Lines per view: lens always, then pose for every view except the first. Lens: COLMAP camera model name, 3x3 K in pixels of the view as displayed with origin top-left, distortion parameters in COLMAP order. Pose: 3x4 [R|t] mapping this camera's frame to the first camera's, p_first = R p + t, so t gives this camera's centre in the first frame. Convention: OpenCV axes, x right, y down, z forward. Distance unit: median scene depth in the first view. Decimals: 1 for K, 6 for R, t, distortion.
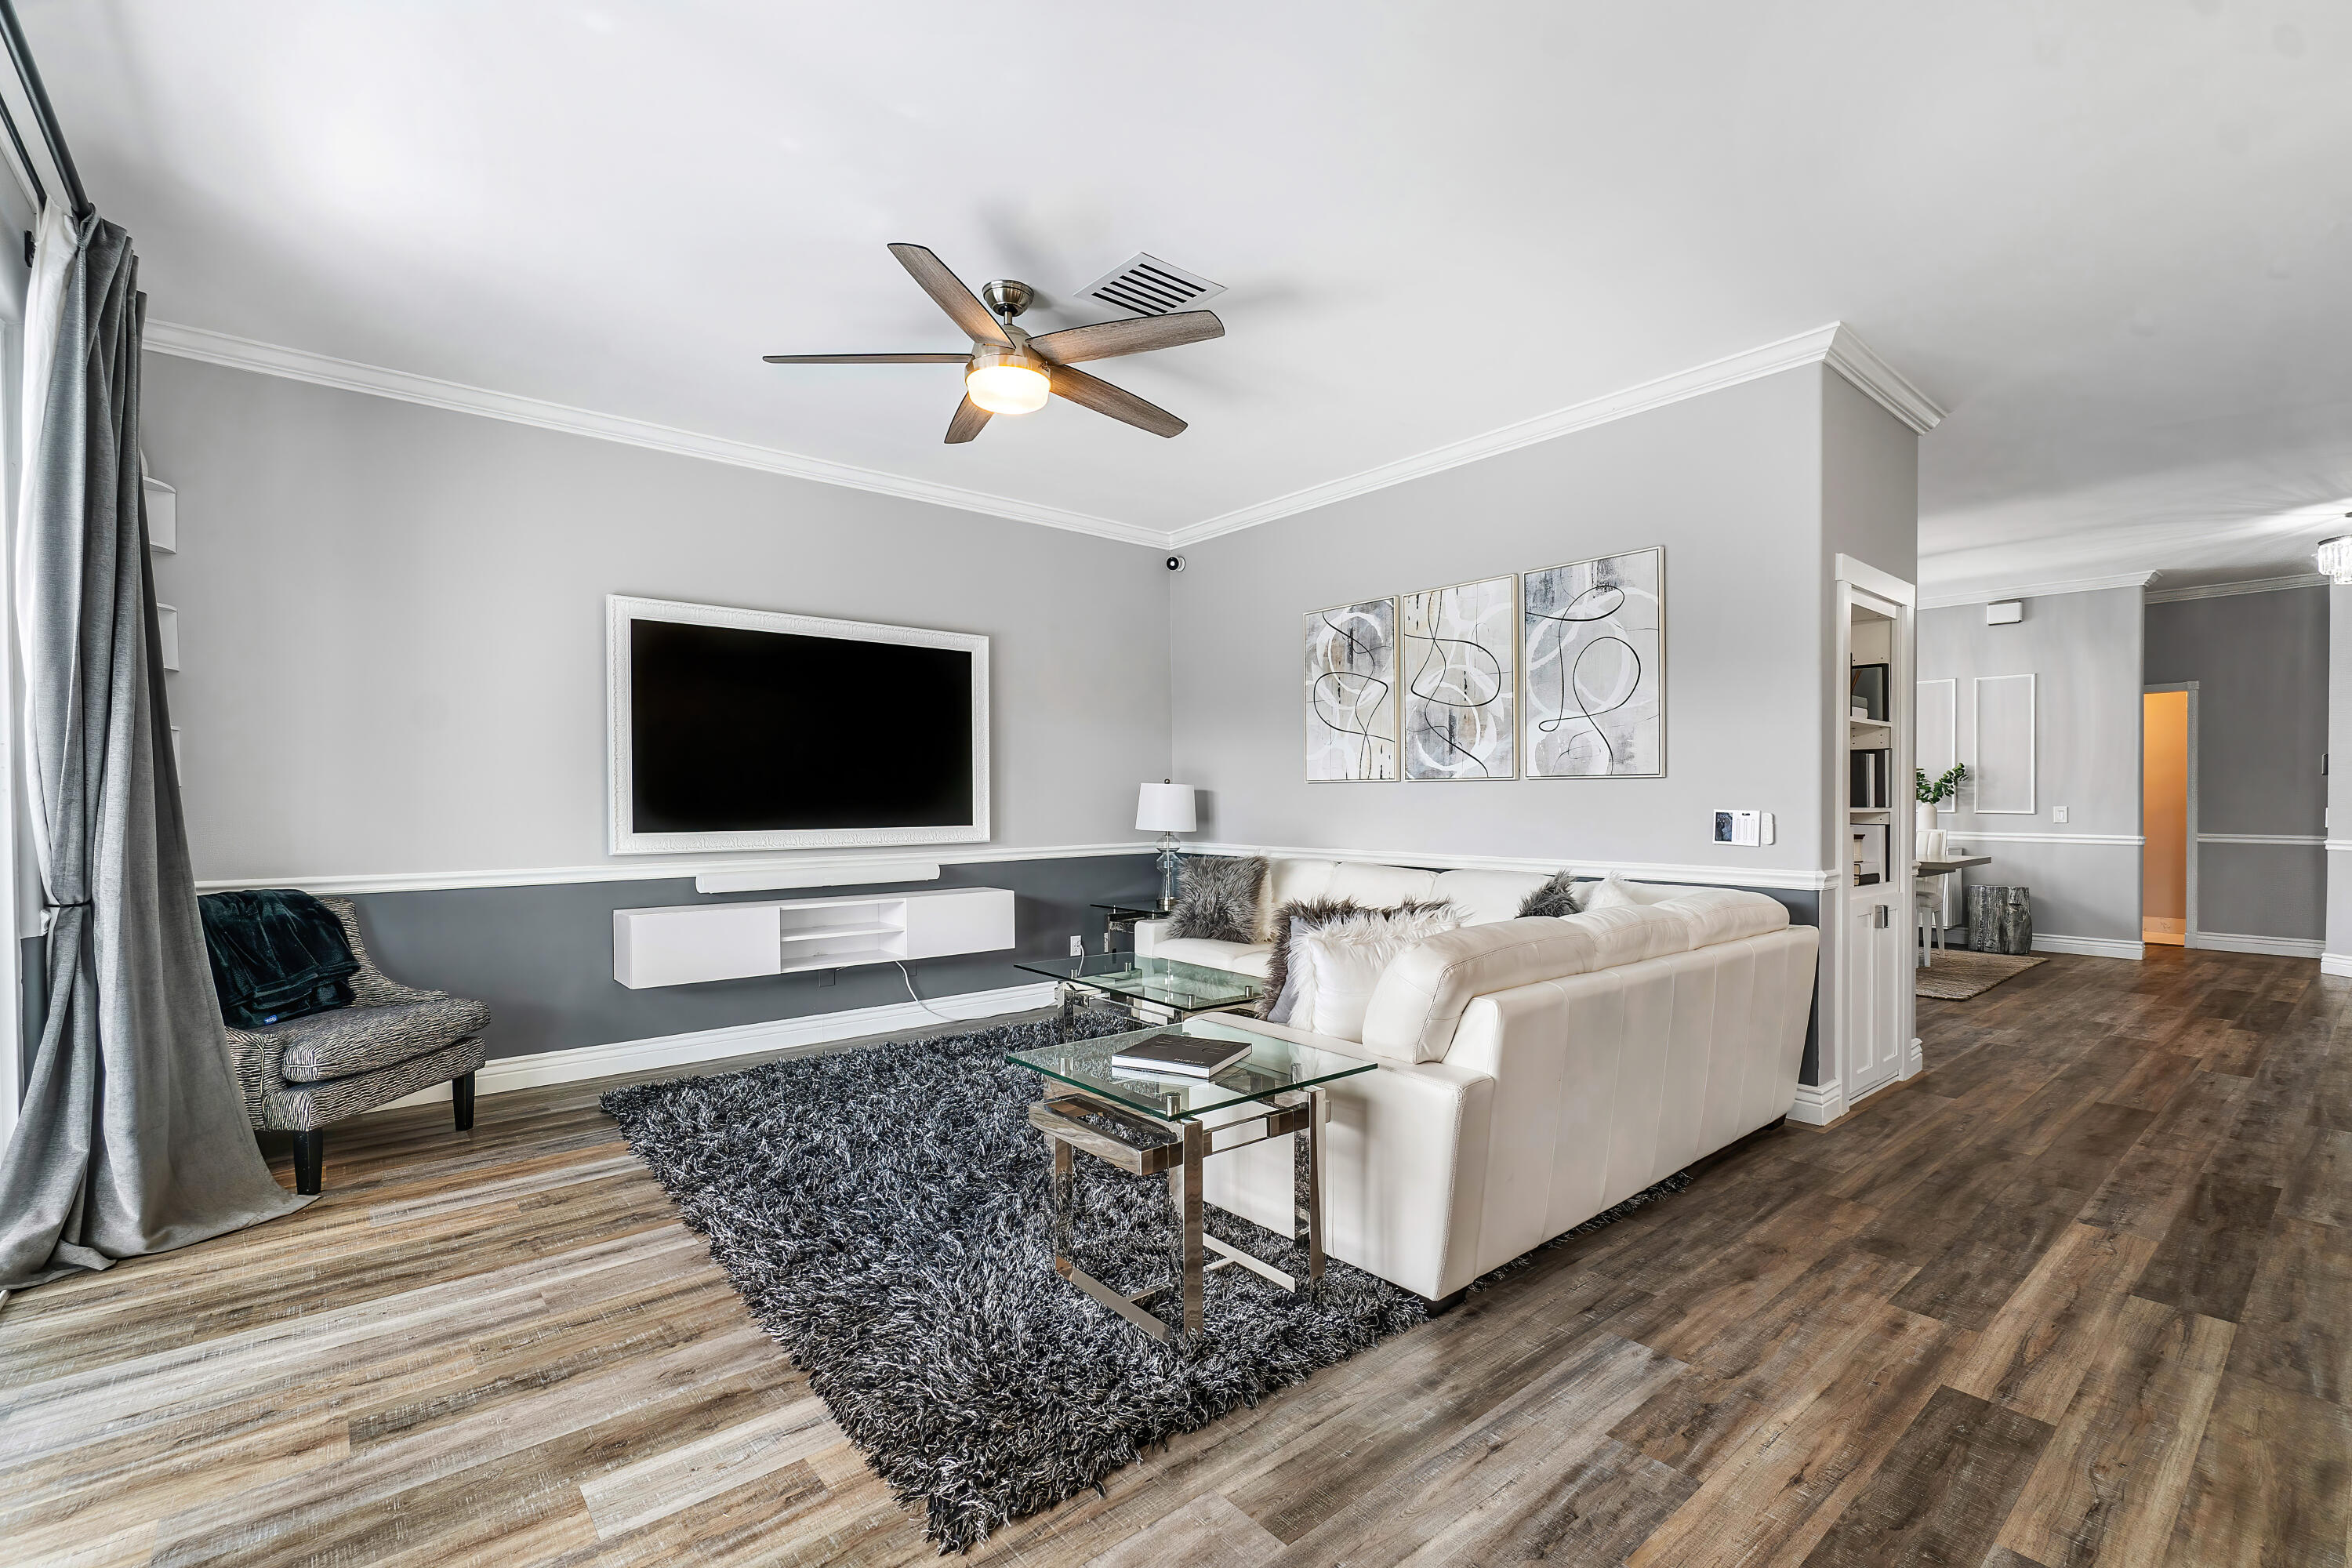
lens RADIAL K [[1061.3, 0, 1134.5], [0, 1061.3, 828.9], [0, 0, 1]] dist [-0.003935, -0.000077]
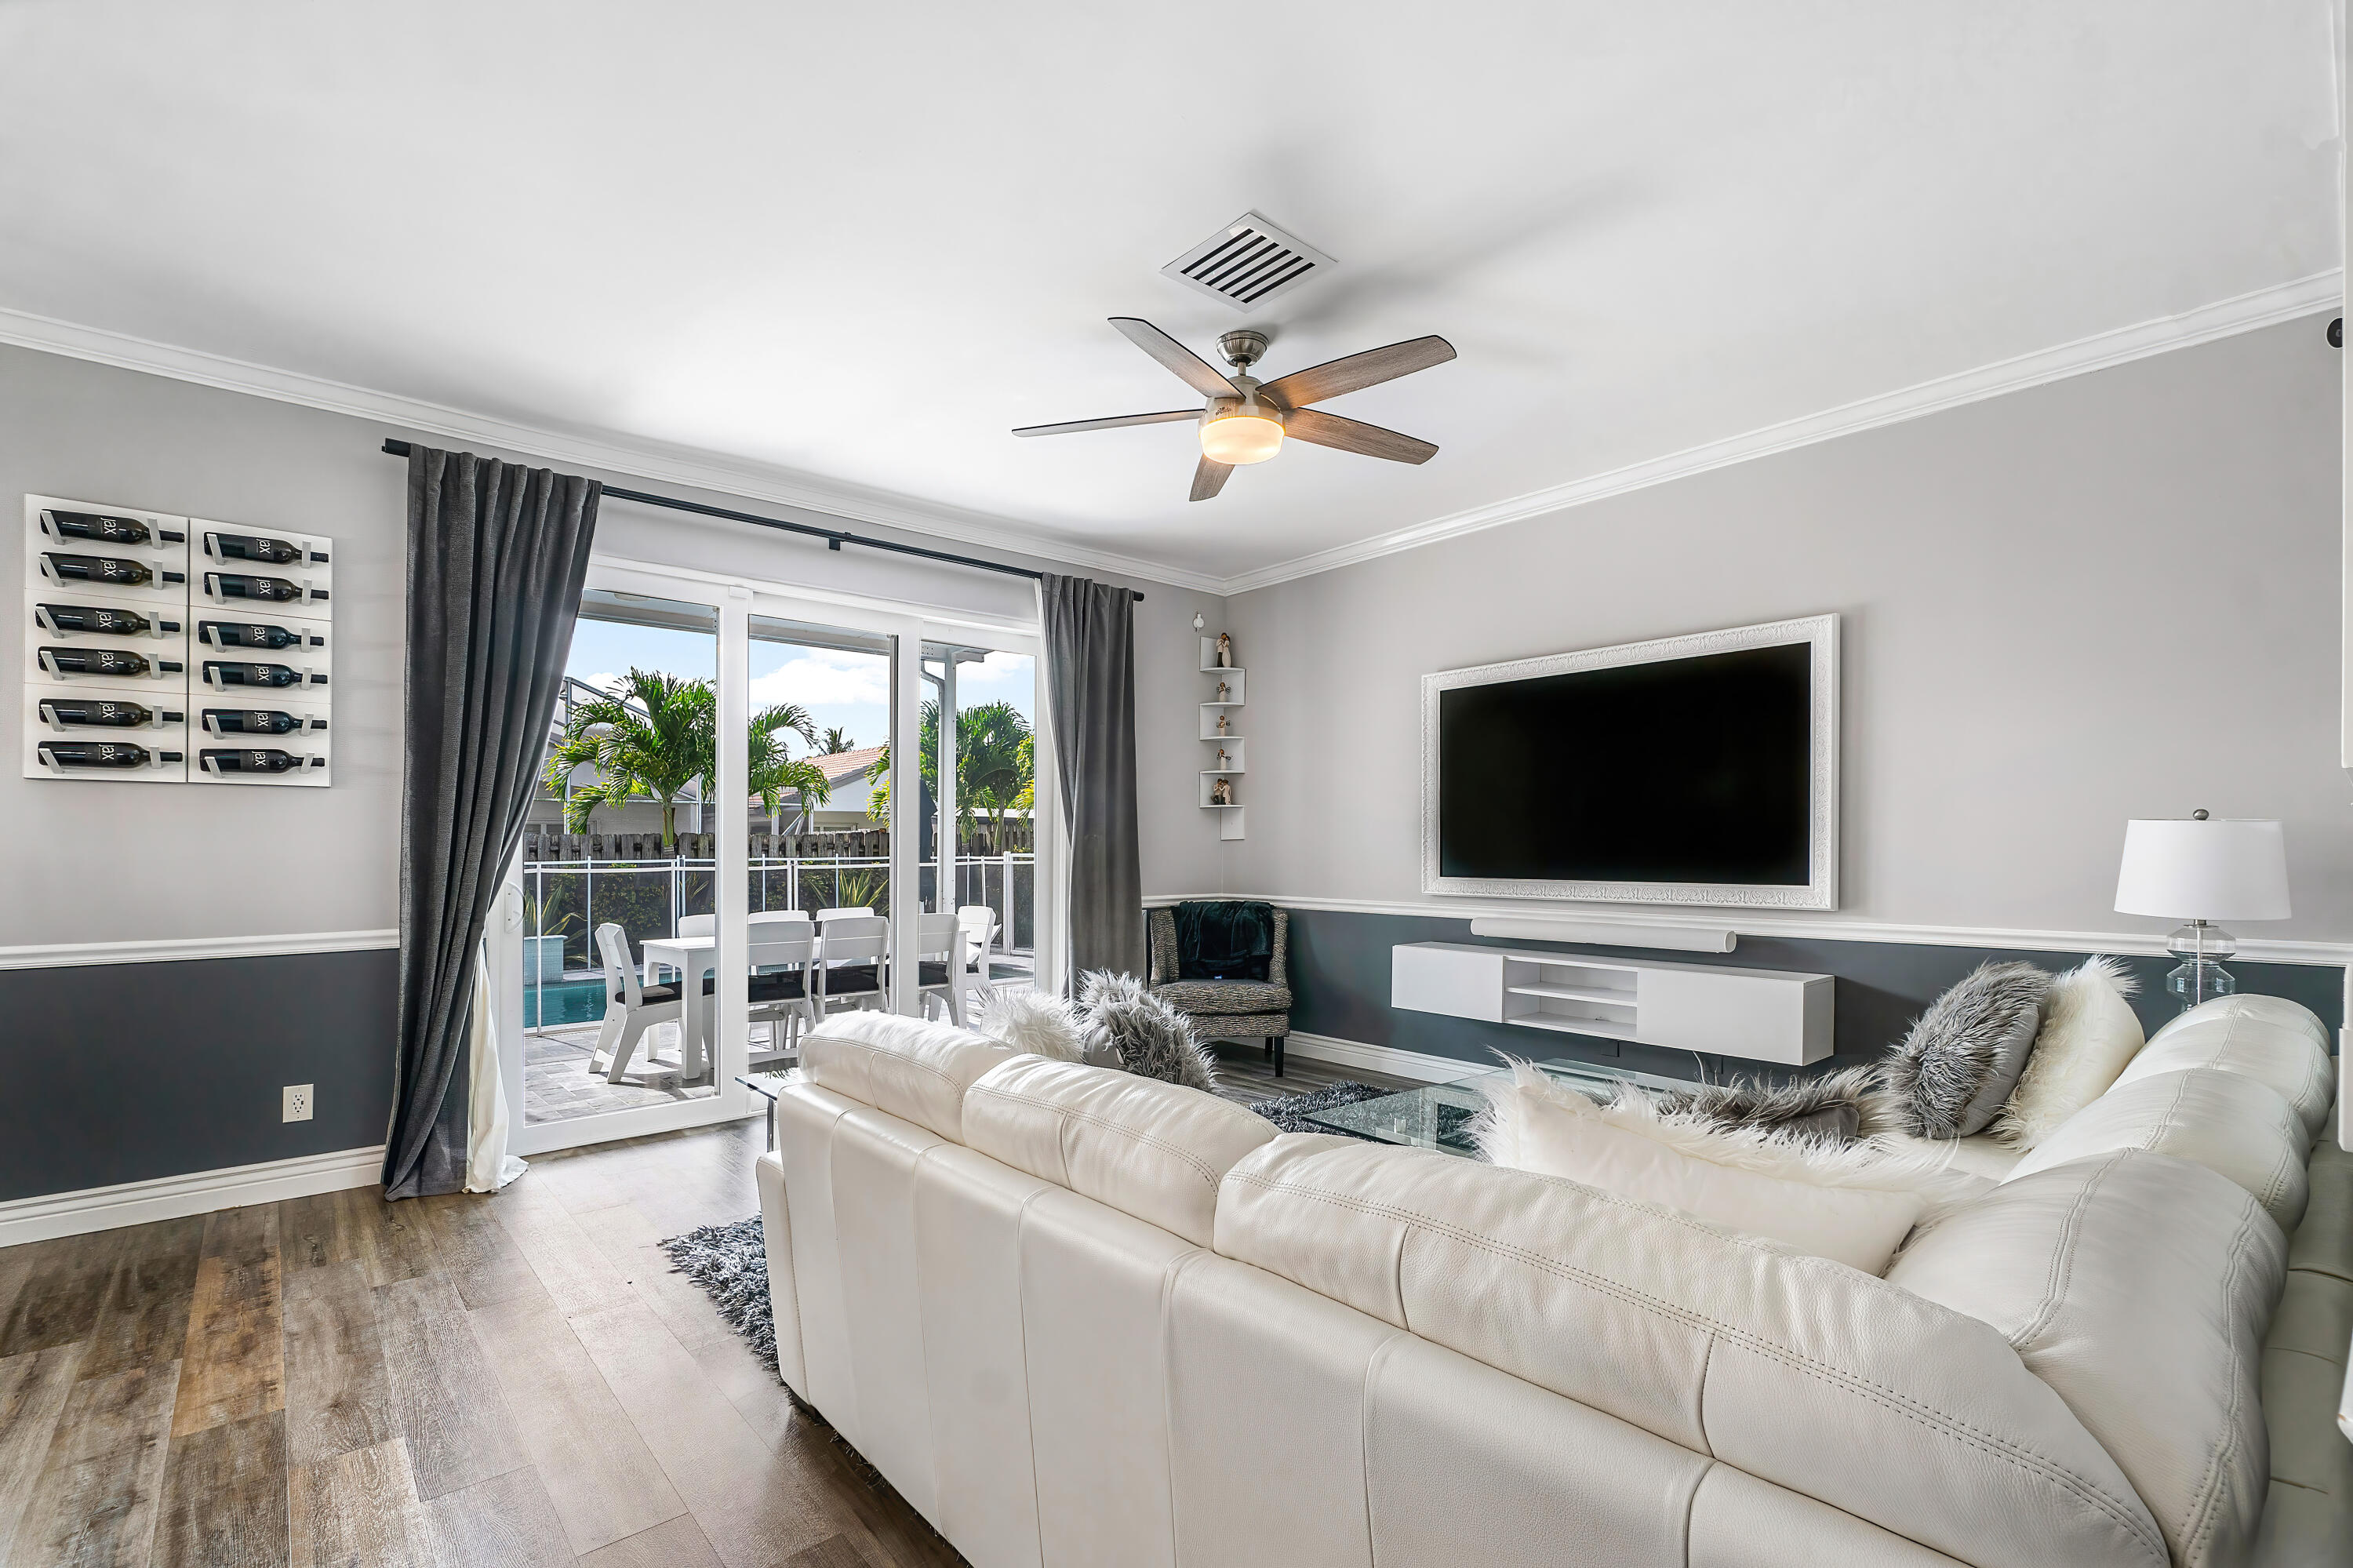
lens RADIAL K [[1062.5, 0, 1193.5], [0, 1062.5, 846.5], [0, 0, 1]] dist [-0.000638, 0.000781]
pose [[0.043193, 0.008258, -0.999033, 0.686405], [-0.027120, 0.999607, 0.007090, -0.030020], [0.998699, 0.026788, 0.043400, 0.709092]]
